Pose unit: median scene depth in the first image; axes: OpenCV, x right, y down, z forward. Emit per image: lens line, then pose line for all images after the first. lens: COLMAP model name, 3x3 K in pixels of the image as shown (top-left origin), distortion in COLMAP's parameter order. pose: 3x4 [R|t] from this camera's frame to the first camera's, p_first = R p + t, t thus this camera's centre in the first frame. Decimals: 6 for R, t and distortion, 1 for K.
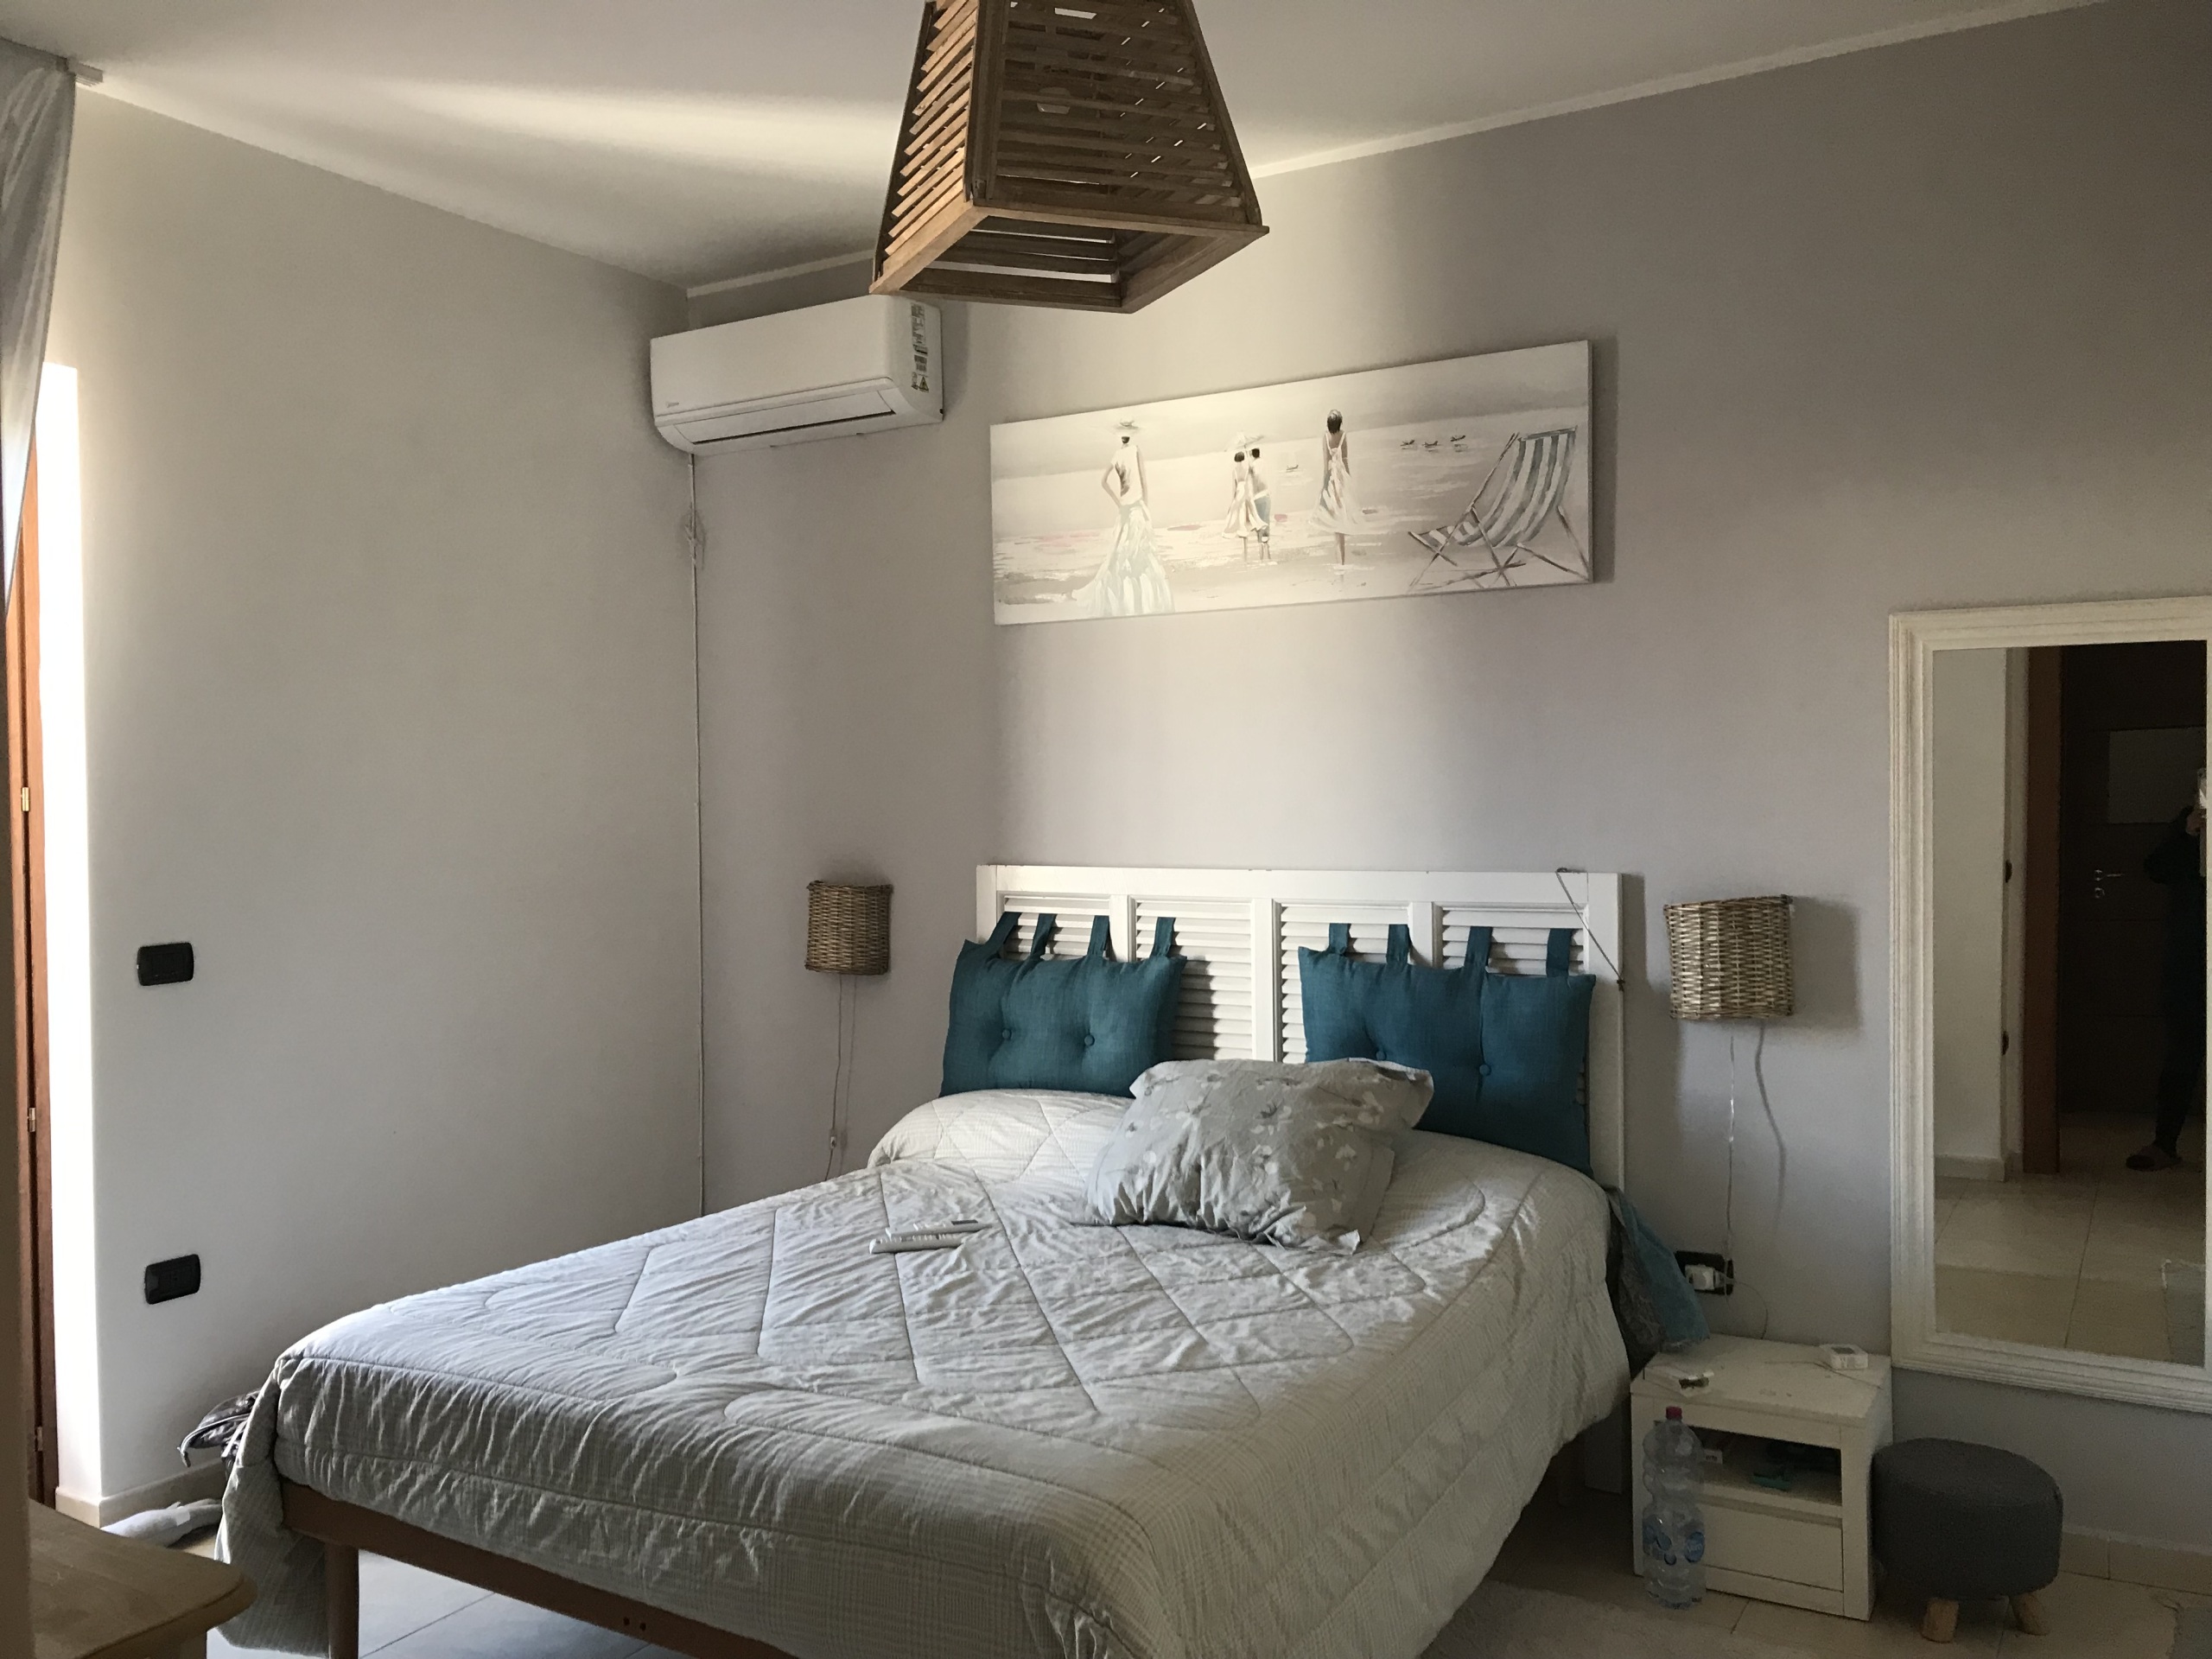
lens RADIAL K [[1809.7, 0, 1104.9], [0, 1809.7, 826.7], [0, 0, 1]] dist [0.013599, -0.008239]
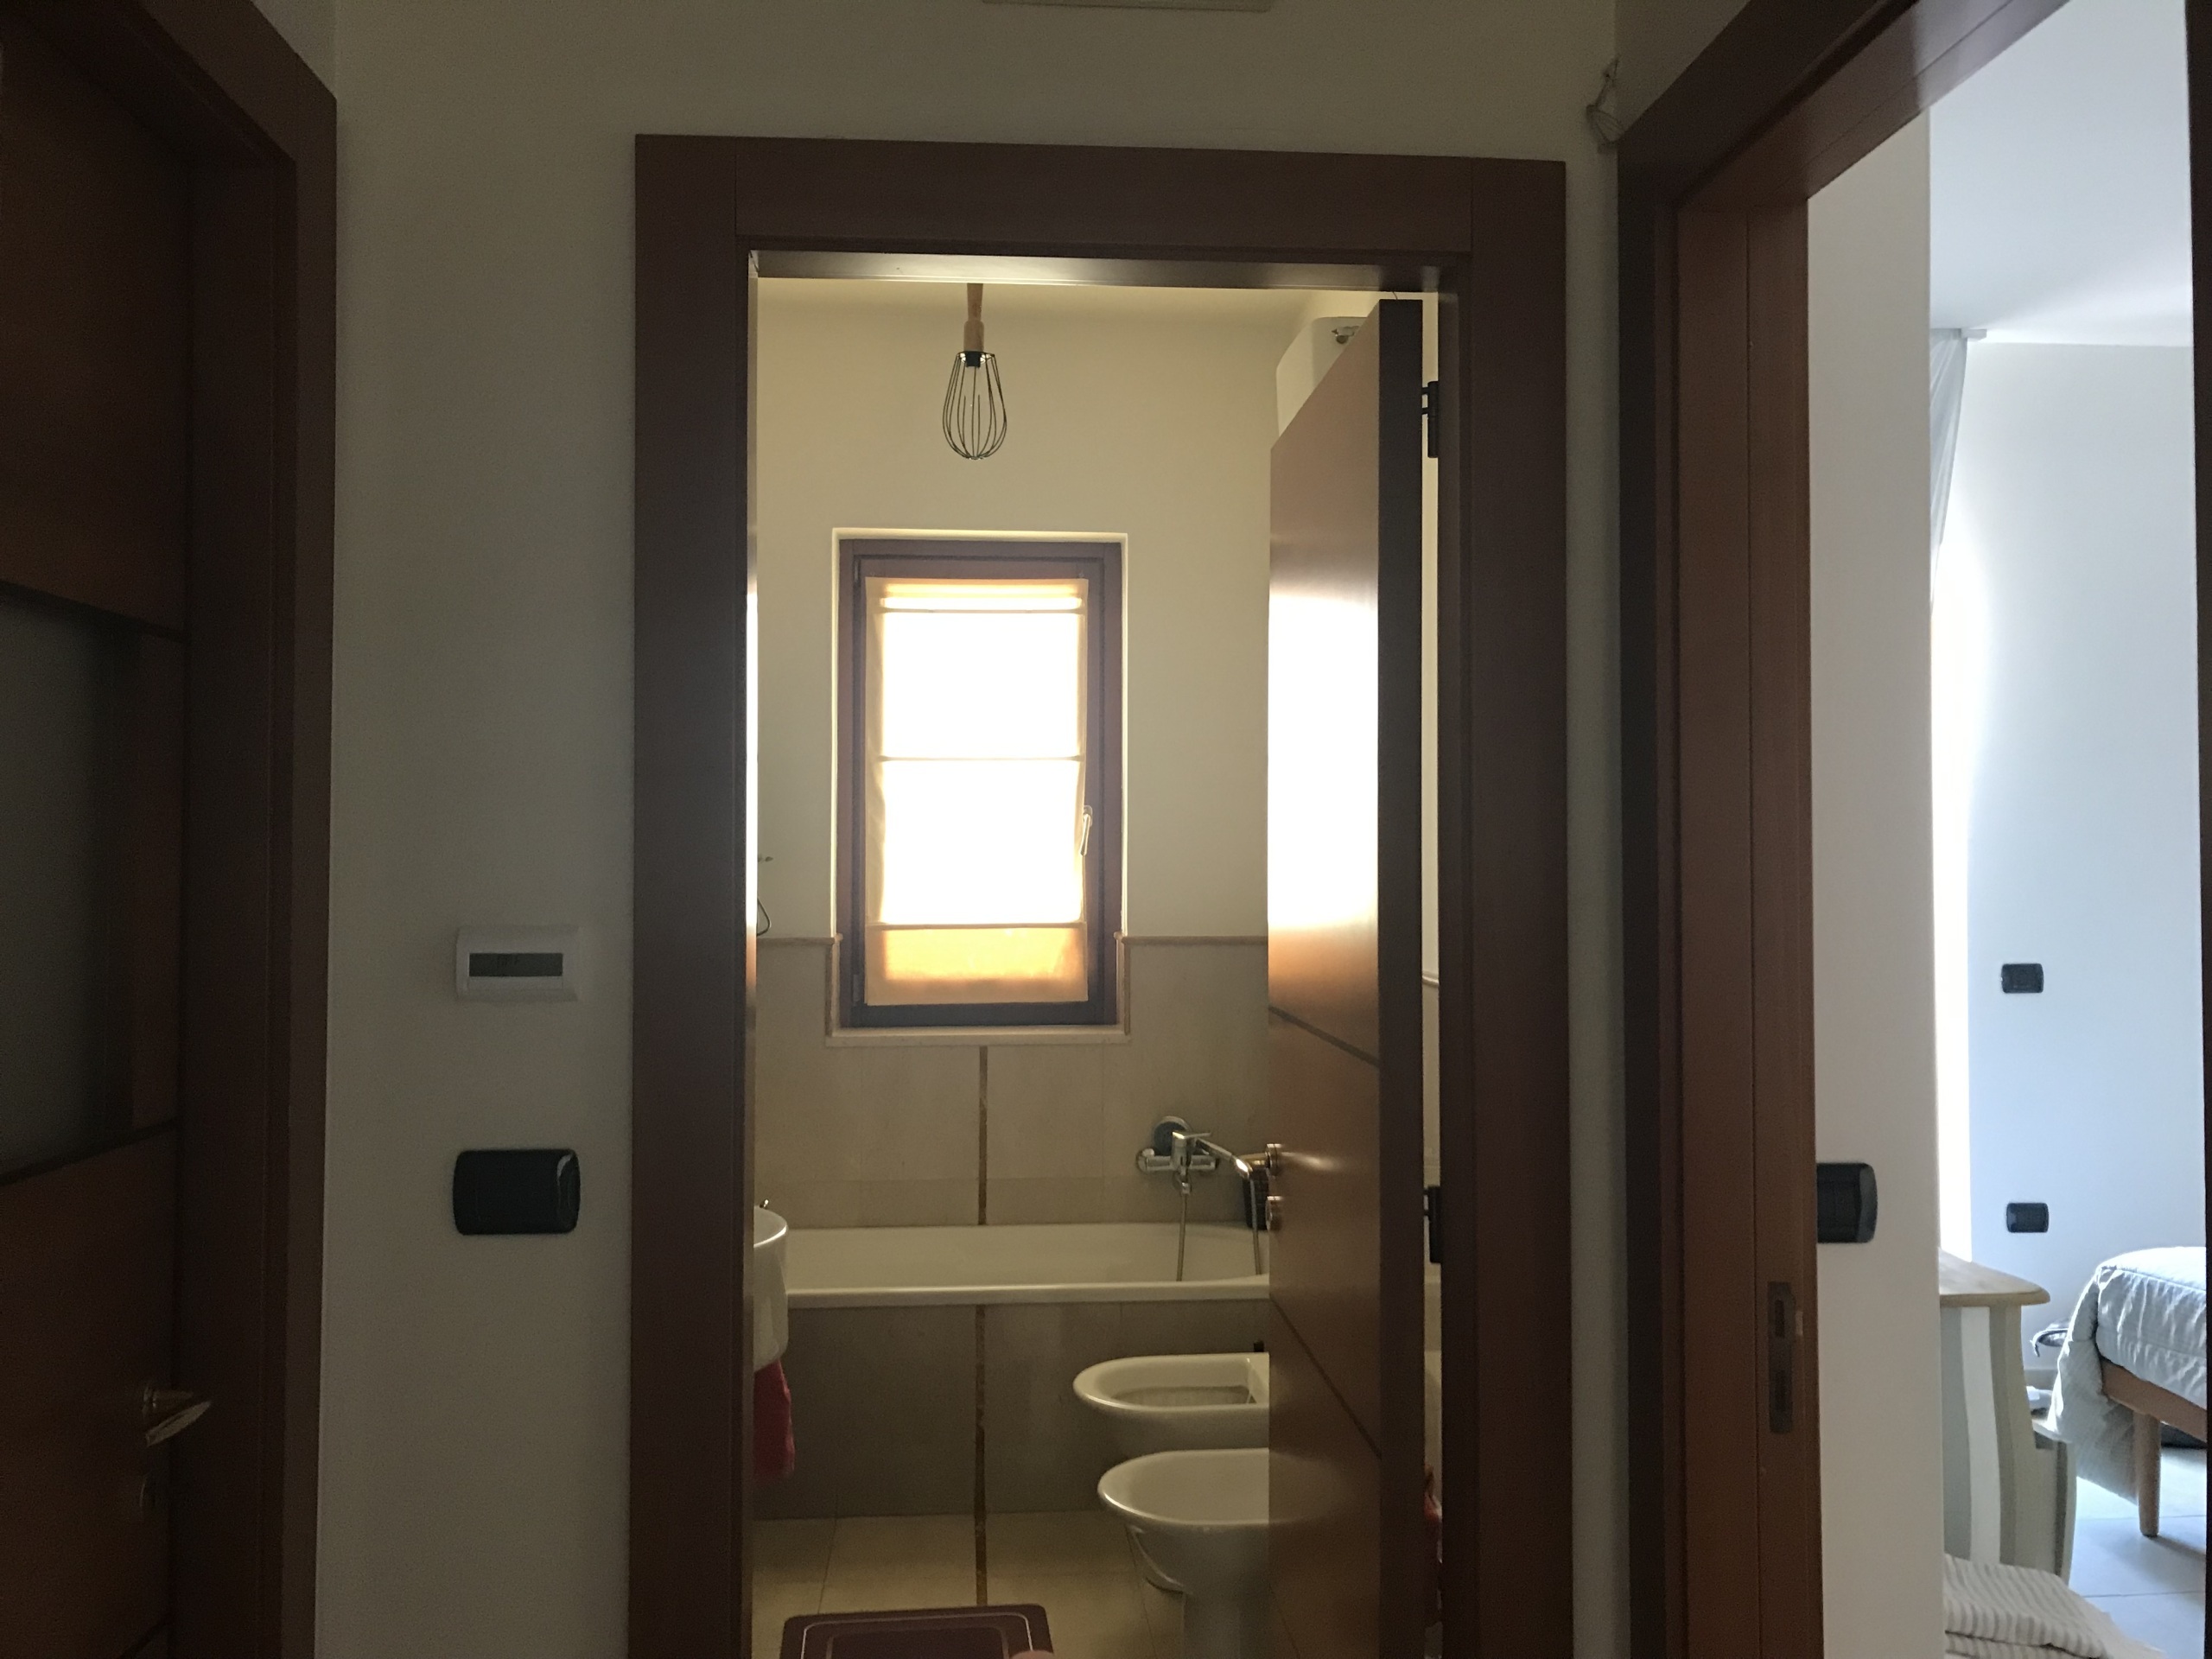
lens RADIAL K [[1809.7, 0, 1106.7], [0, 1809.7, 829.6], [0, 0, 1]] dist [0.013599, -0.008239]
pose [[0.577462, 0.000942, -0.816417, 0.239466], [-0.014032, 0.999863, -0.008771, -0.017833], [0.816297, 0.016521, 0.577396, -0.423269]]
